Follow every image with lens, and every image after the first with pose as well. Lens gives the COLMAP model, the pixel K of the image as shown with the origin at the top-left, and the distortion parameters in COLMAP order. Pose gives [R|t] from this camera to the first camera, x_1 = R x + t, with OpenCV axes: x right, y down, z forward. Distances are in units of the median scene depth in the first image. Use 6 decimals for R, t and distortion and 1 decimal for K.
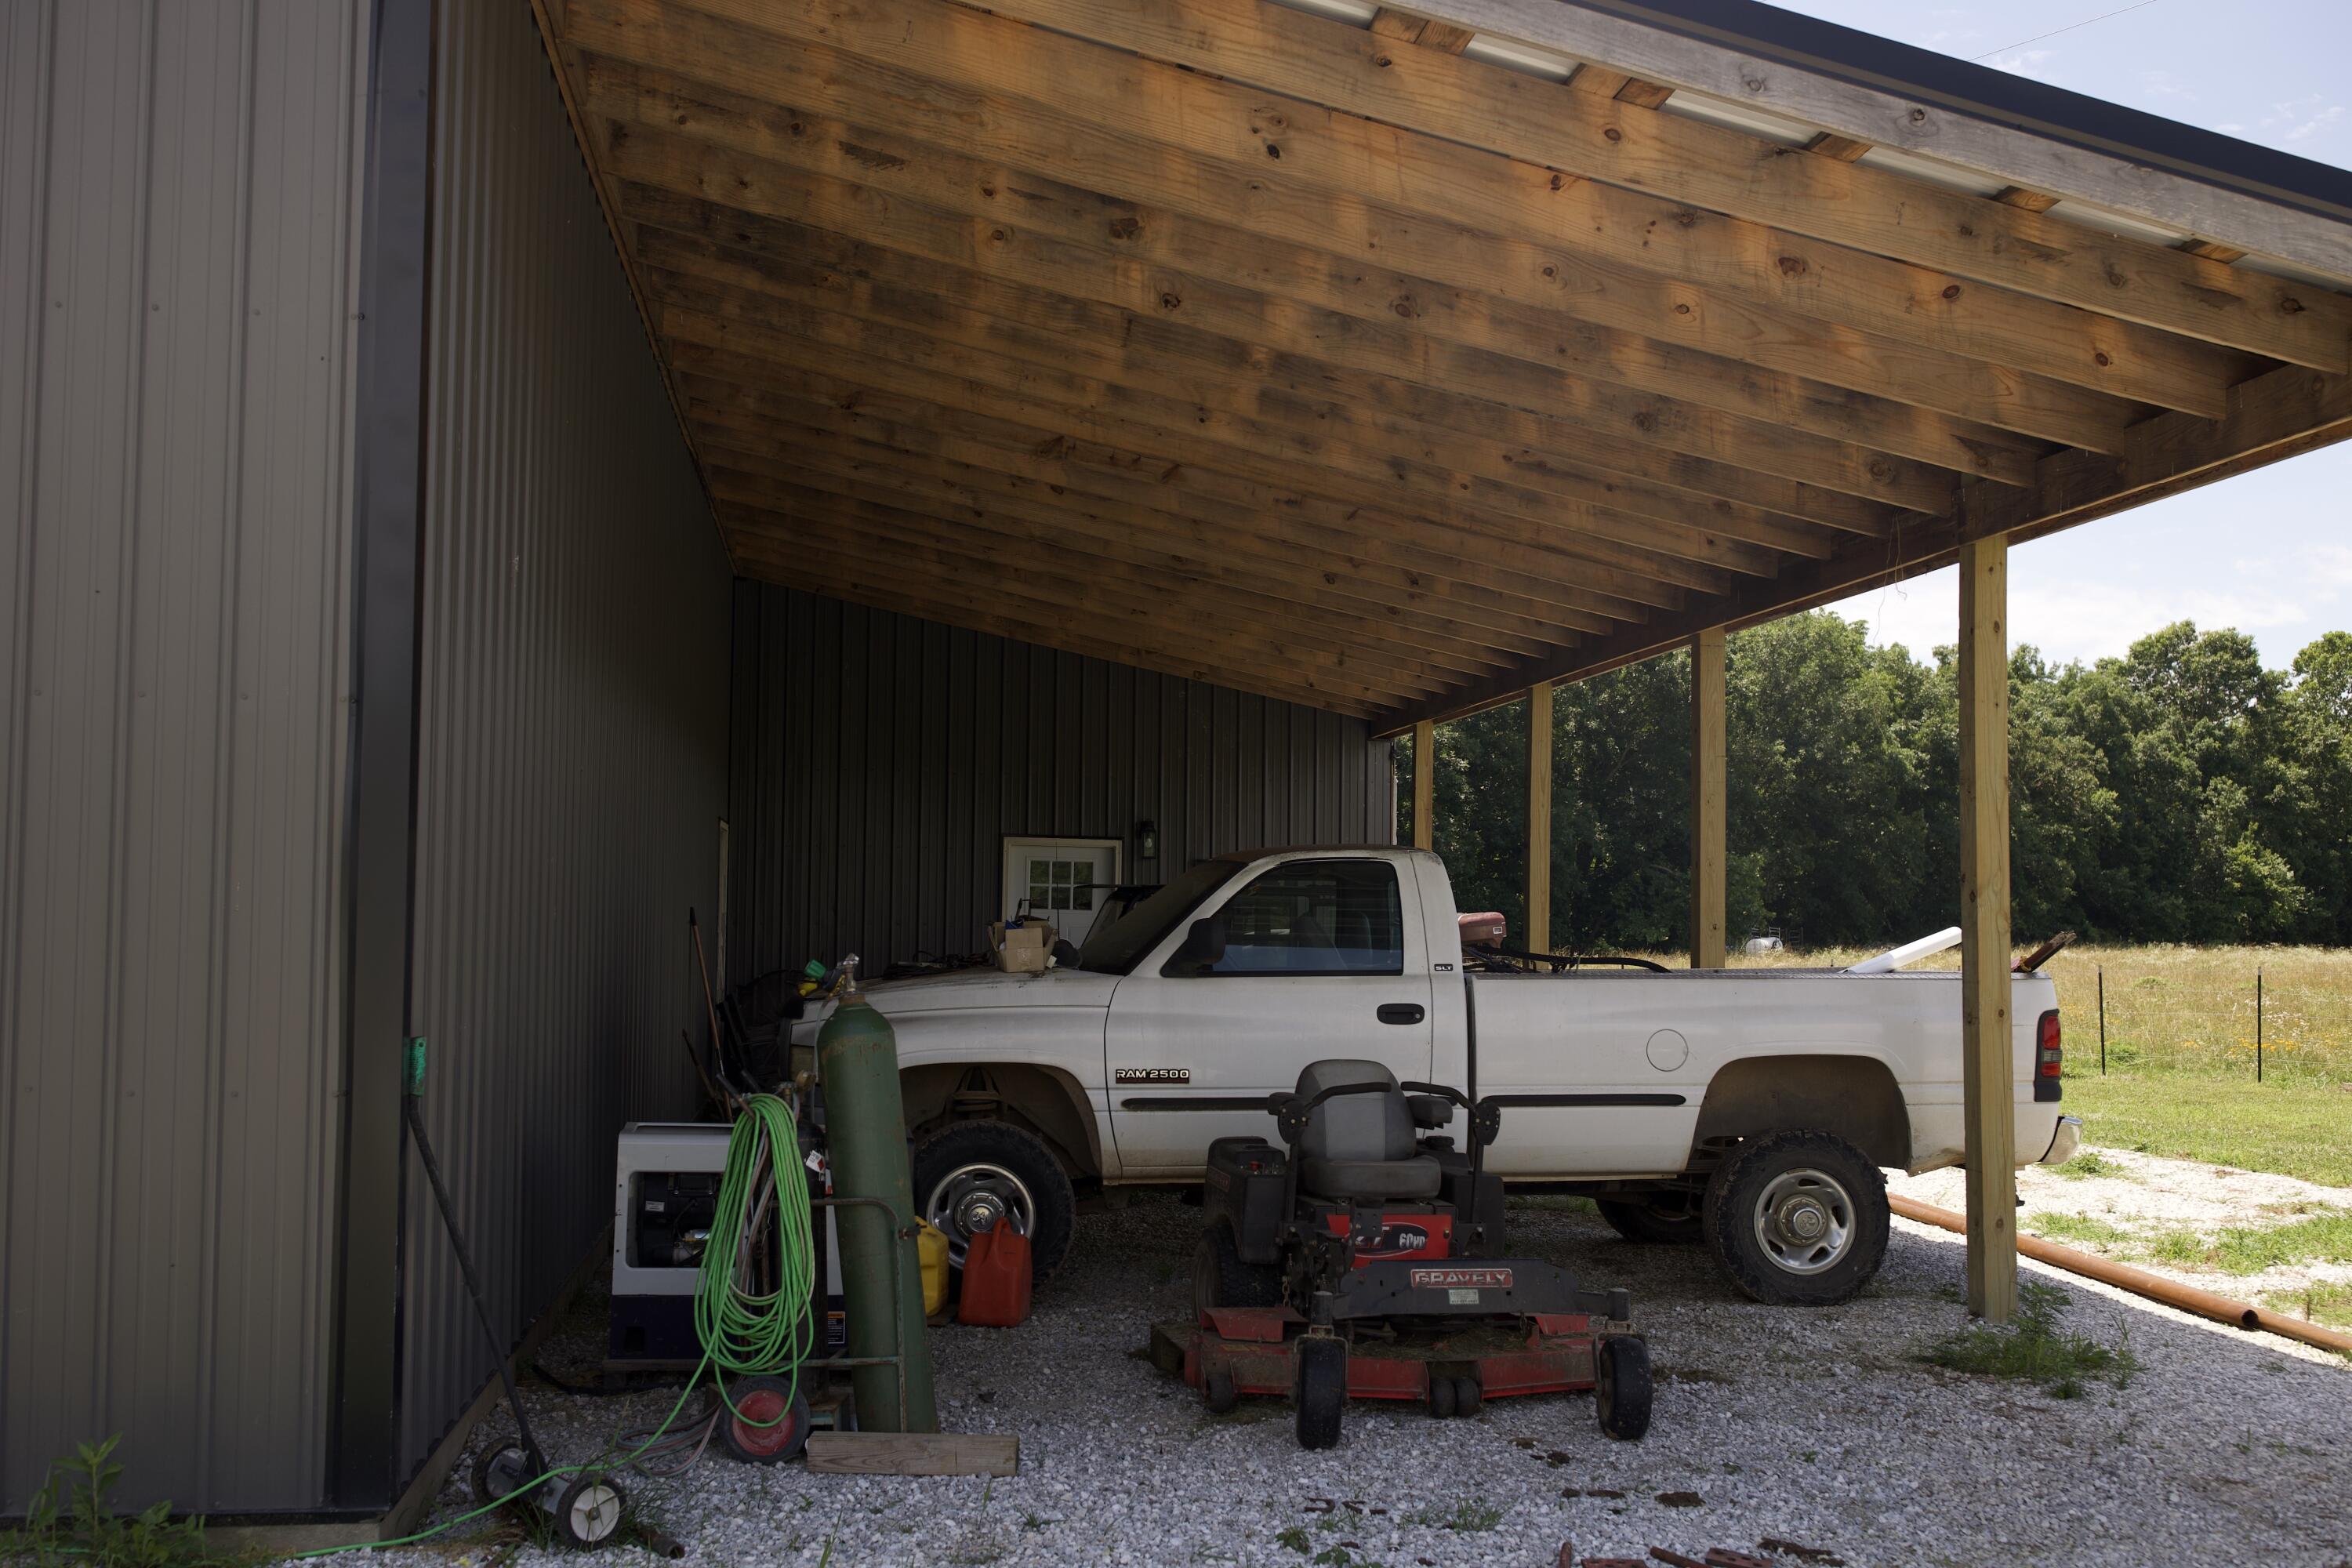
lens RADIAL K [[2252.9, 0, 1176.0], [0, 2252.9, 784.0], [0, 0, 1]] dist [-0.004360, -0.028509]
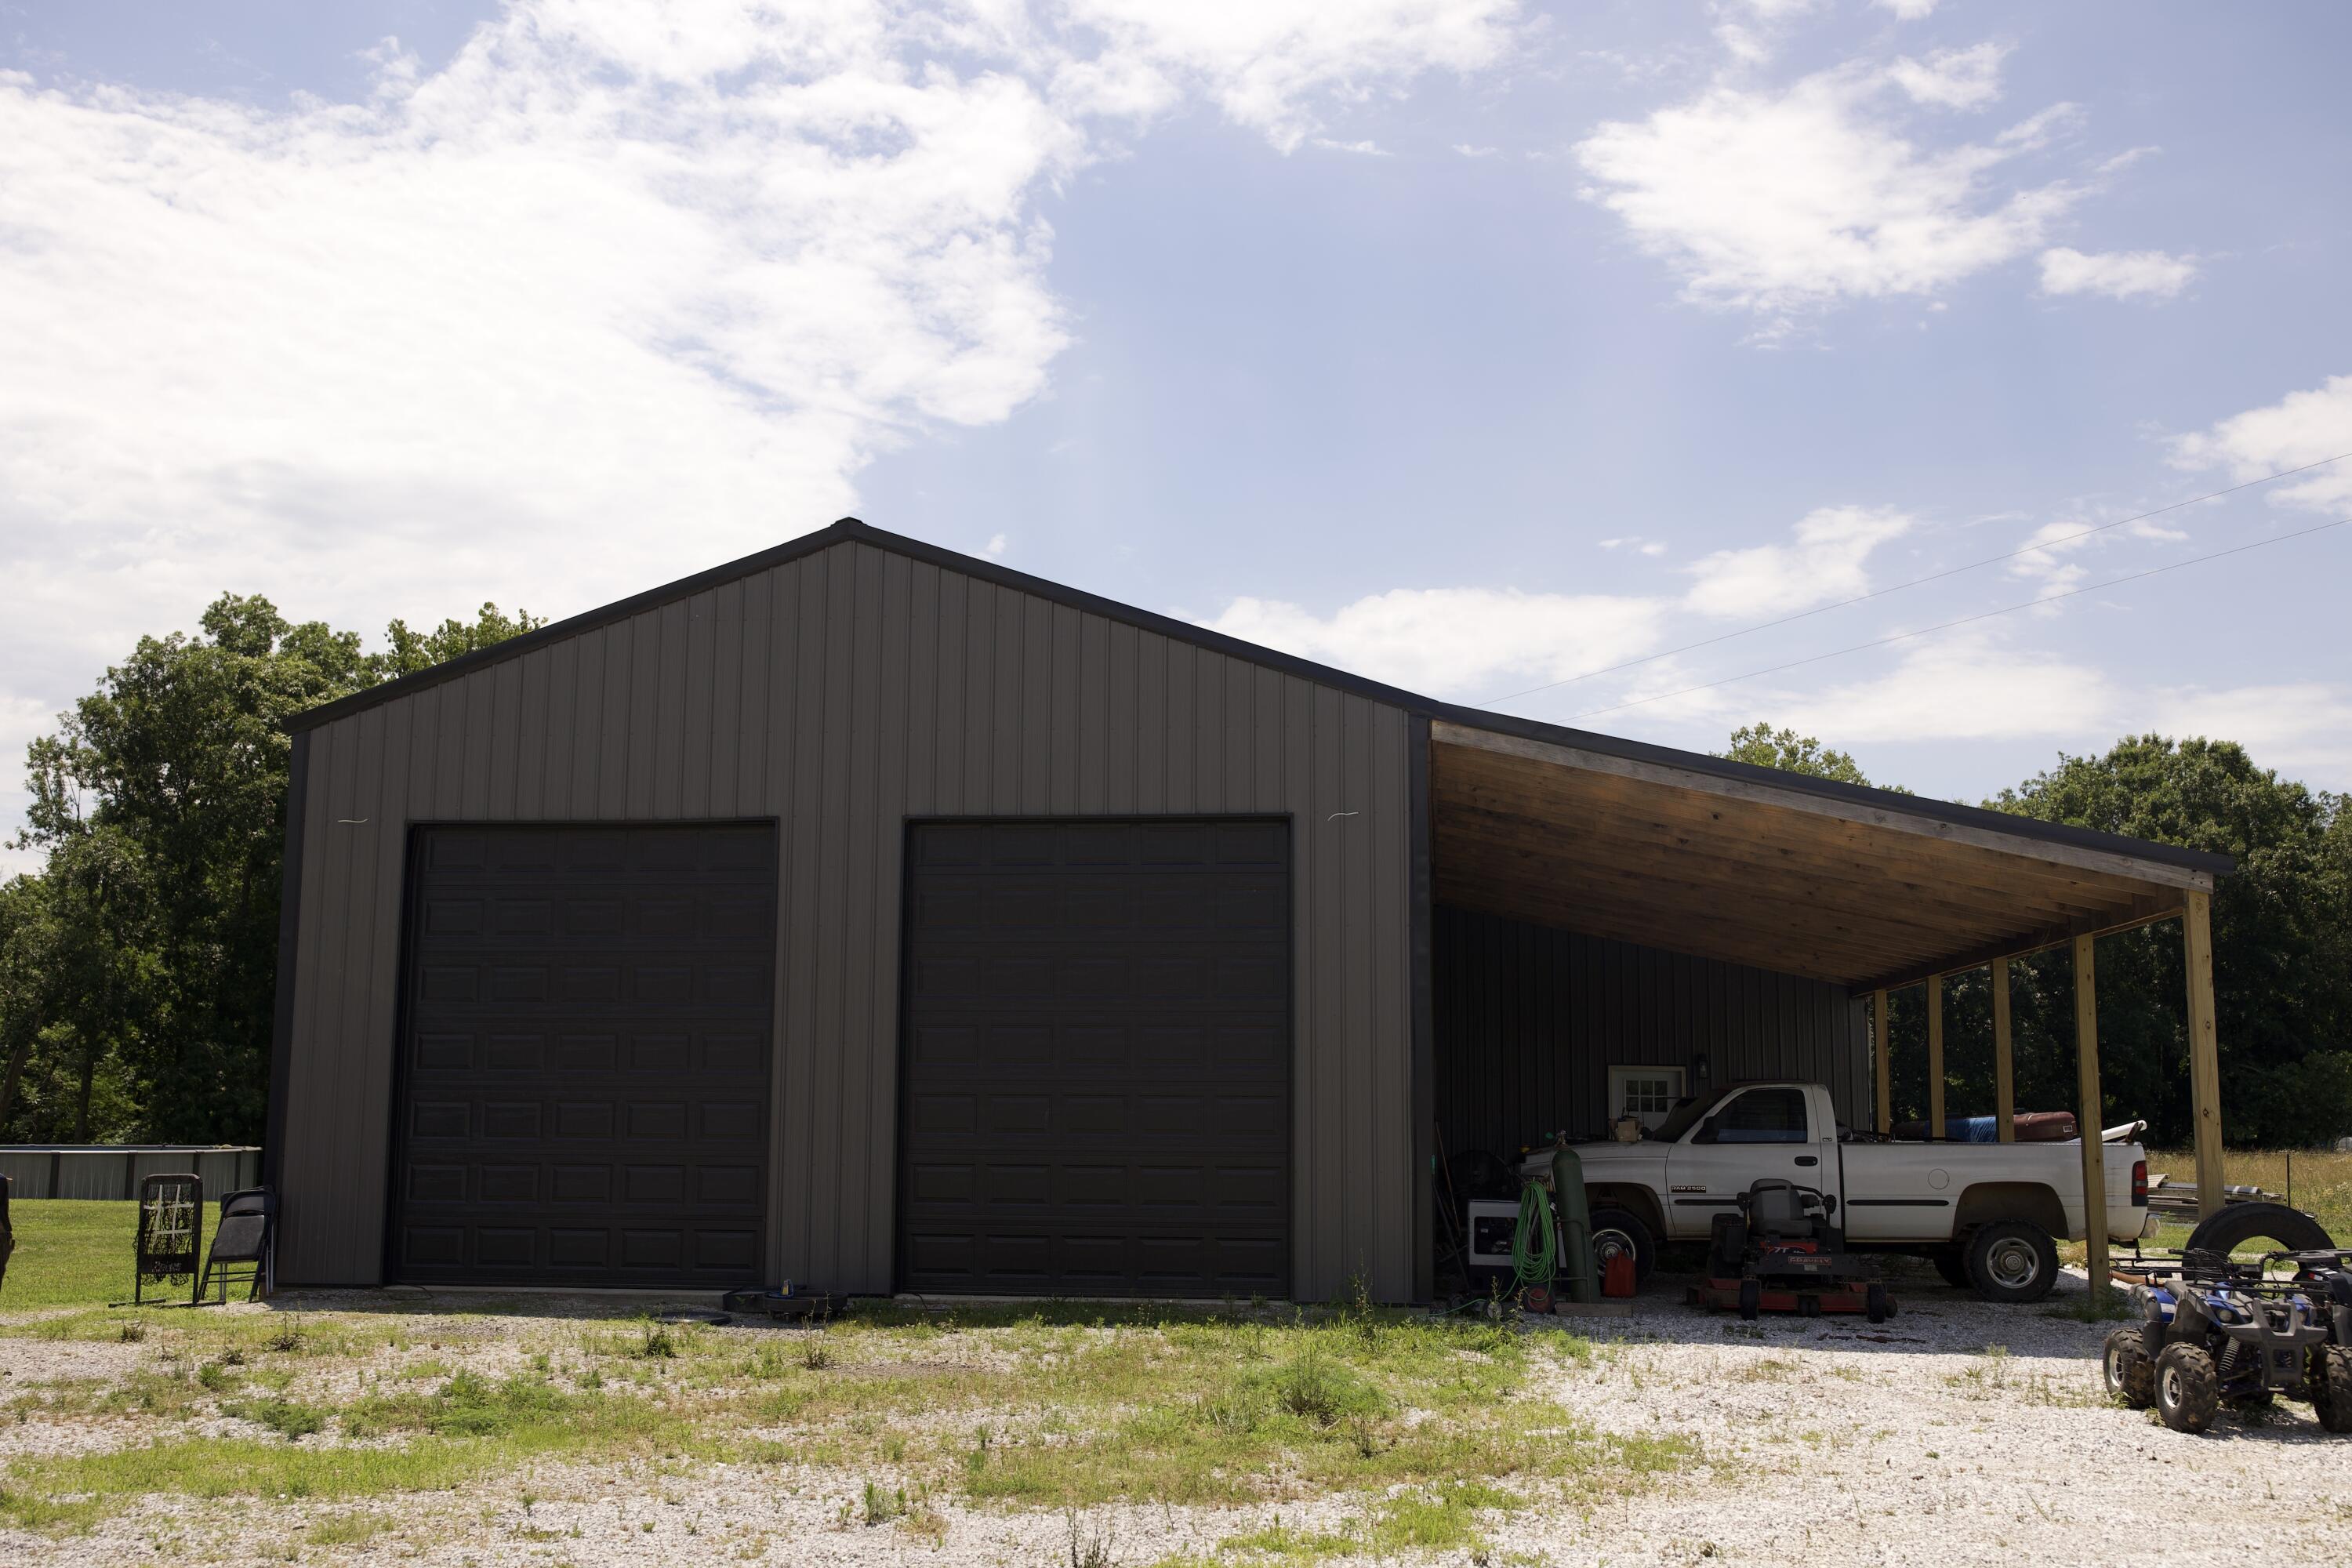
lens RADIAL K [[2252.9, 0, 1176.0], [0, 2252.9, 784.0], [0, 0, 1]] dist [-0.004360, -0.028509]
pose [[0.966850, -0.038449, -0.252433, 0.075239], [0.016063, 0.995799, -0.090149, -0.073027], [0.254838, 0.083106, 0.963406, -1.263776]]
